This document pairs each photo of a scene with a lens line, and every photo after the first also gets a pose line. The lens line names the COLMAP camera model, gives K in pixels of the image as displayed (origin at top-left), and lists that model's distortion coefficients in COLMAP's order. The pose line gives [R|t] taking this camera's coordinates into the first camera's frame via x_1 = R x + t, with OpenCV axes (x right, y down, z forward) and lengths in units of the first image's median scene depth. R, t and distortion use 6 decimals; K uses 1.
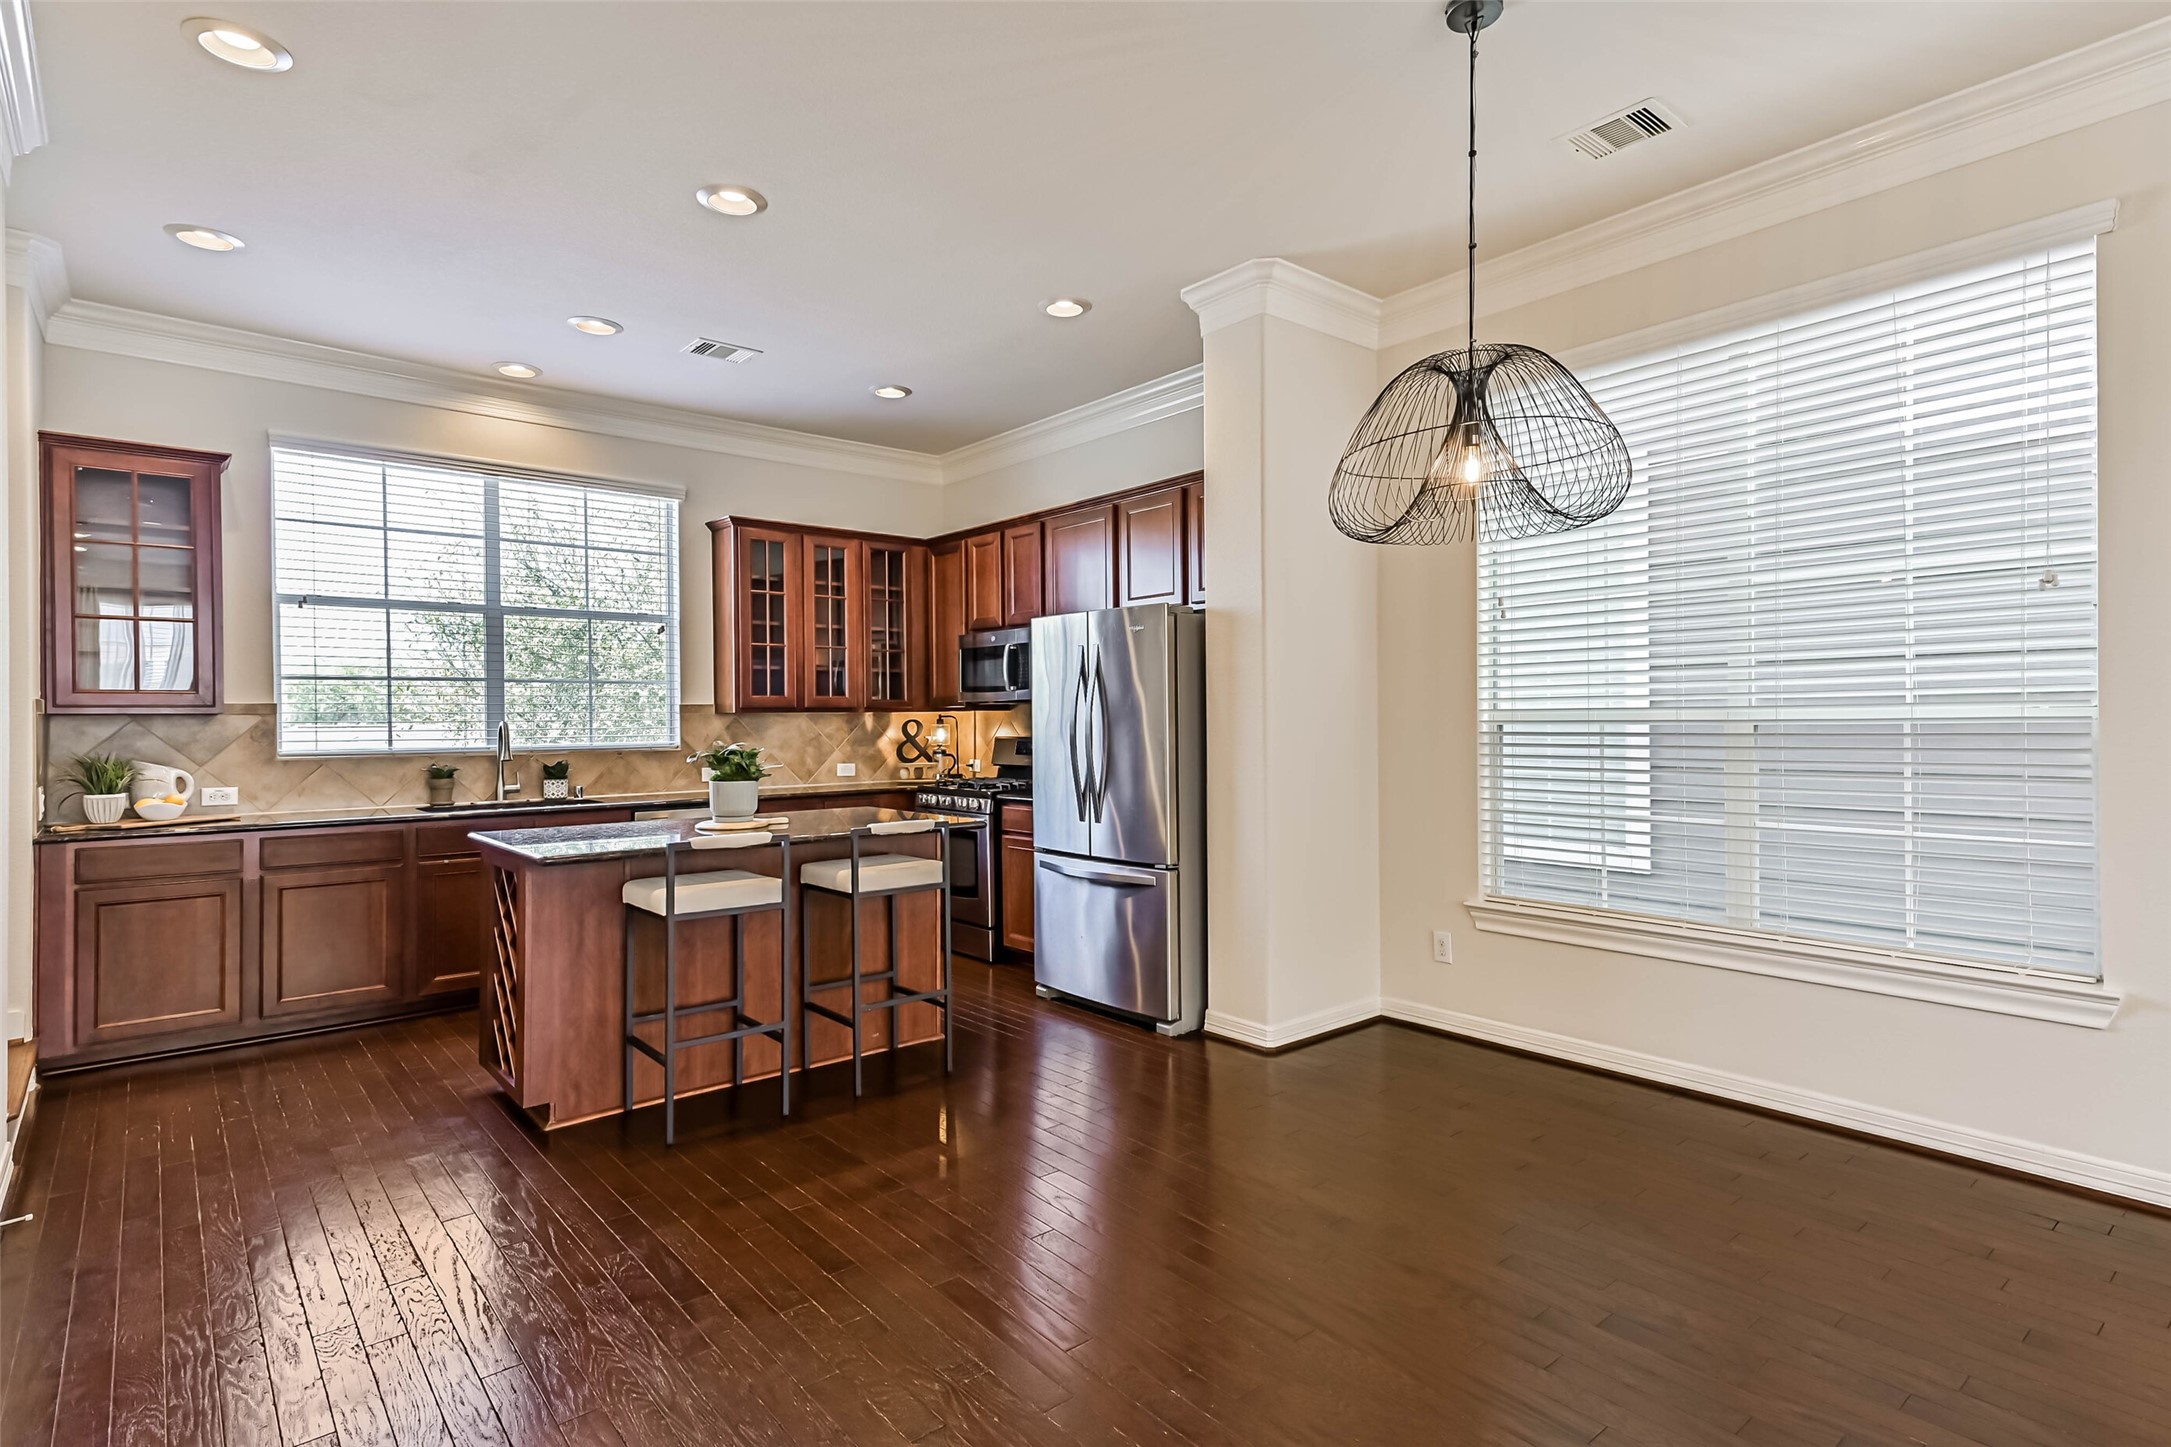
lens RADIAL K [[1068.3, 0, 1094.3], [0, 1068.3, 720.4], [0, 0, 1]] dist [0.040922, -0.017895]
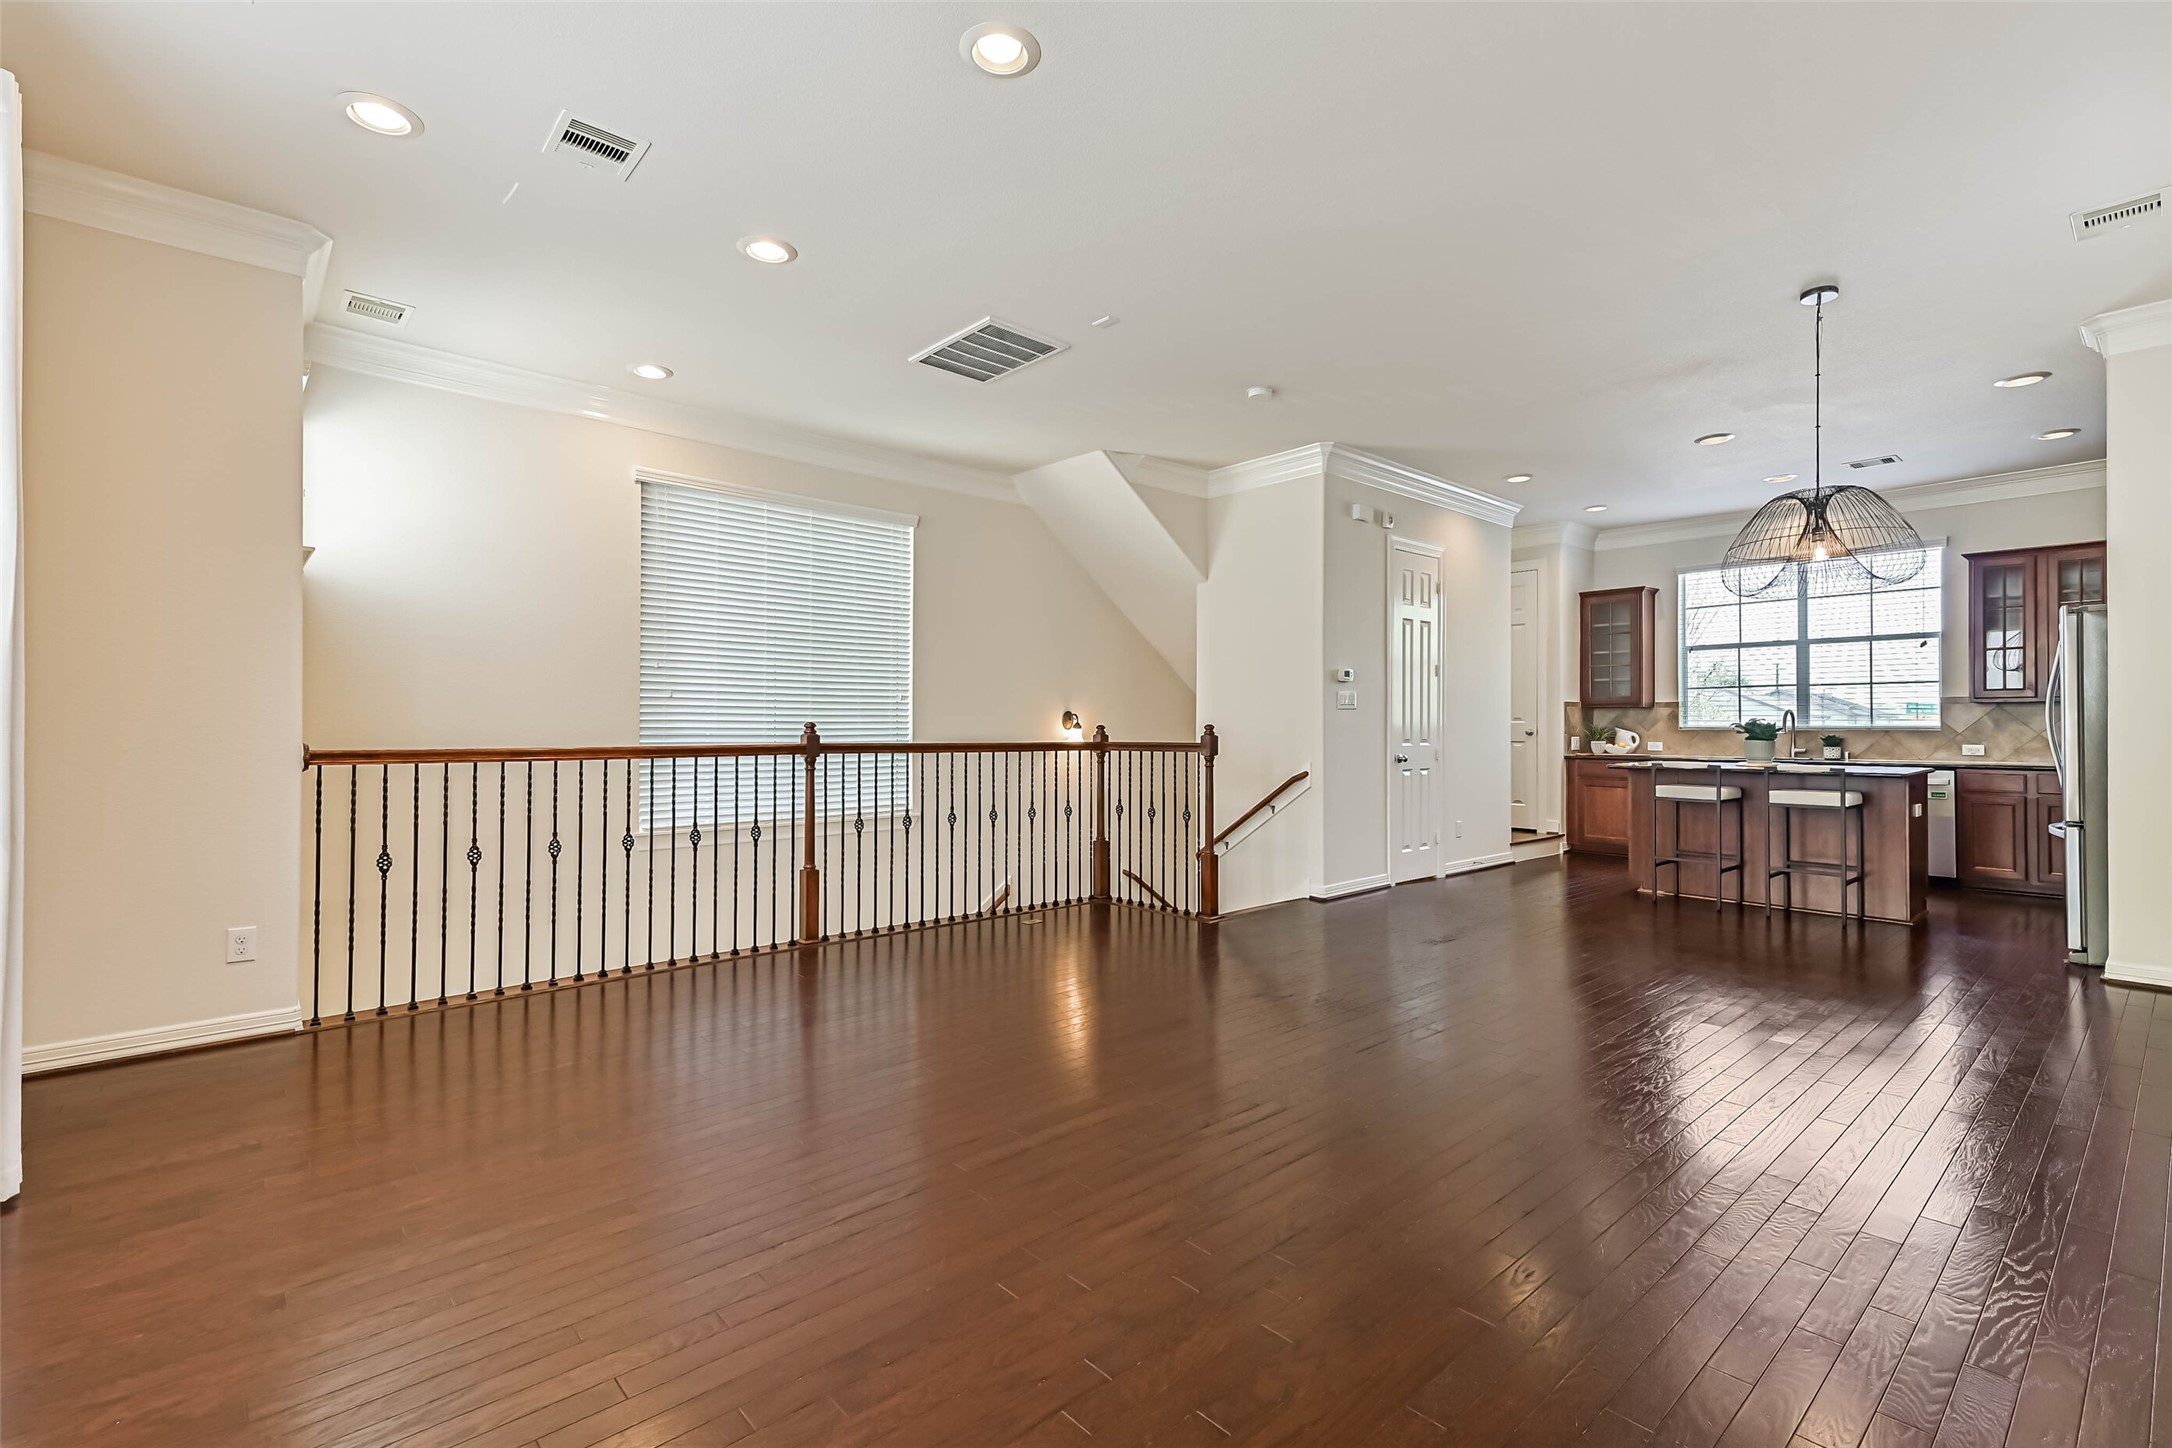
lens RADIAL K [[952.5, 0, 1094.5], [0, 952.5, 722.3], [0, 0, 1]] dist [0.015203, -0.006311]
pose [[0.003770, 0.002824, -0.999989, 0.905141], [-0.001689, 0.999995, 0.002818, 0.016934], [0.999991, 0.001679, 0.003775, -0.081545]]
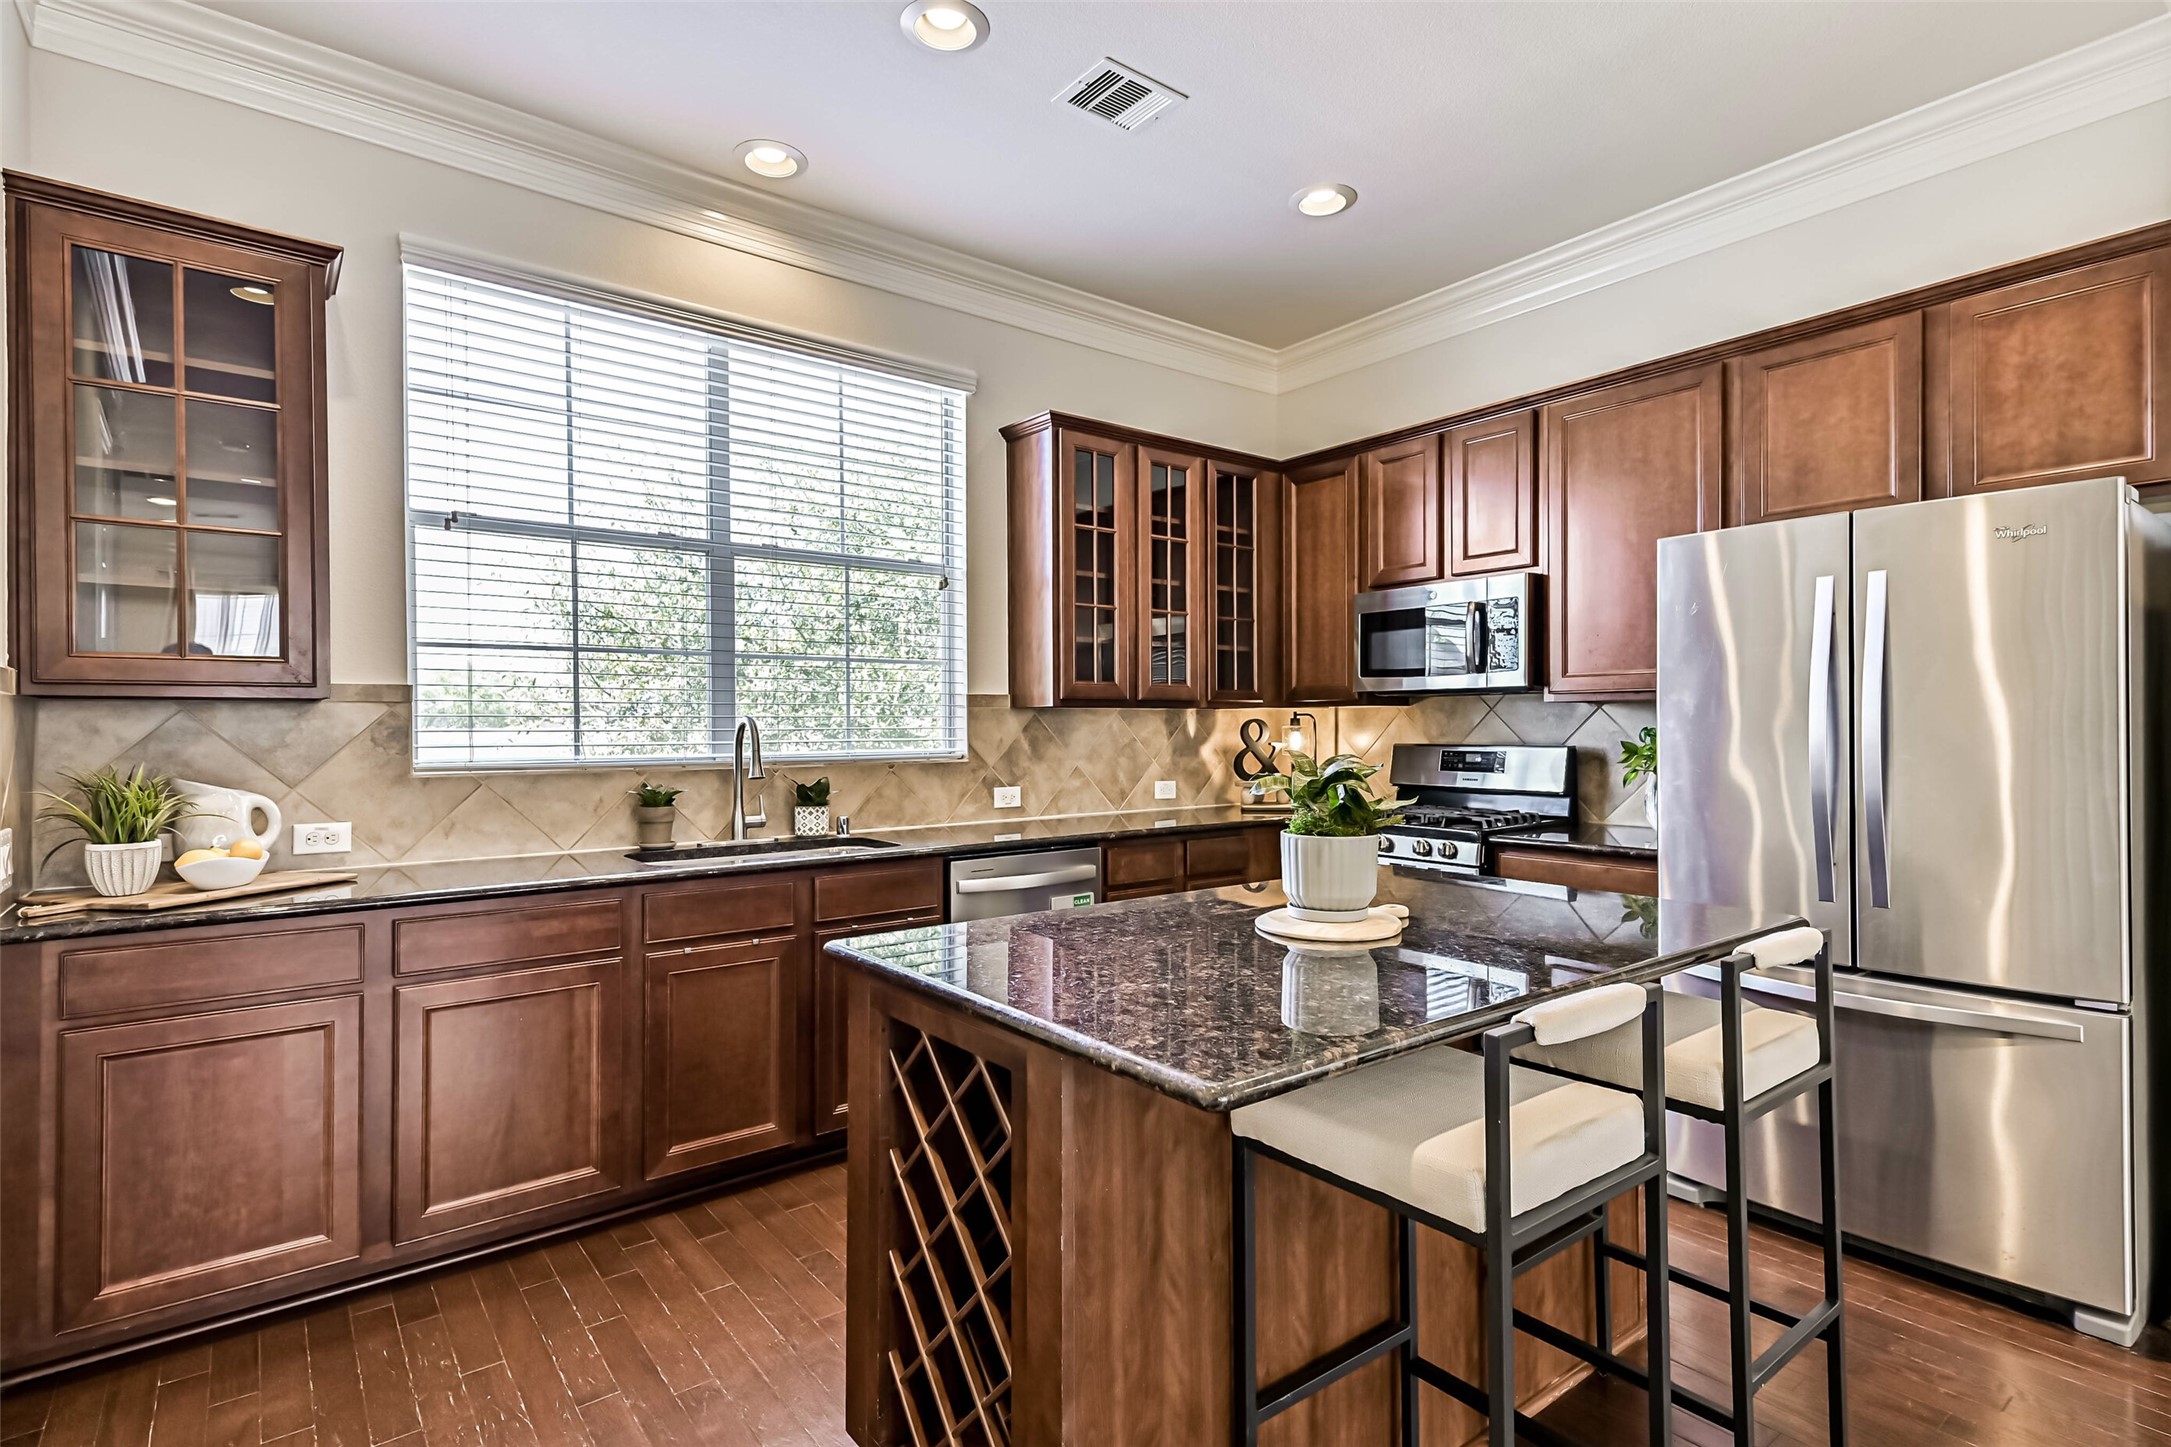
lens RADIAL K [[1055.7, 0, 1089.8], [0, 1055.7, 729.3], [0, 0, 1]] dist [0.039264, -0.017159]
pose [[0.998739, 0.004497, -0.050001, -0.302308], [-0.004343, 0.999986, 0.003172, 0.005224], [0.050015, -0.002951, 0.998744, 0.370559]]
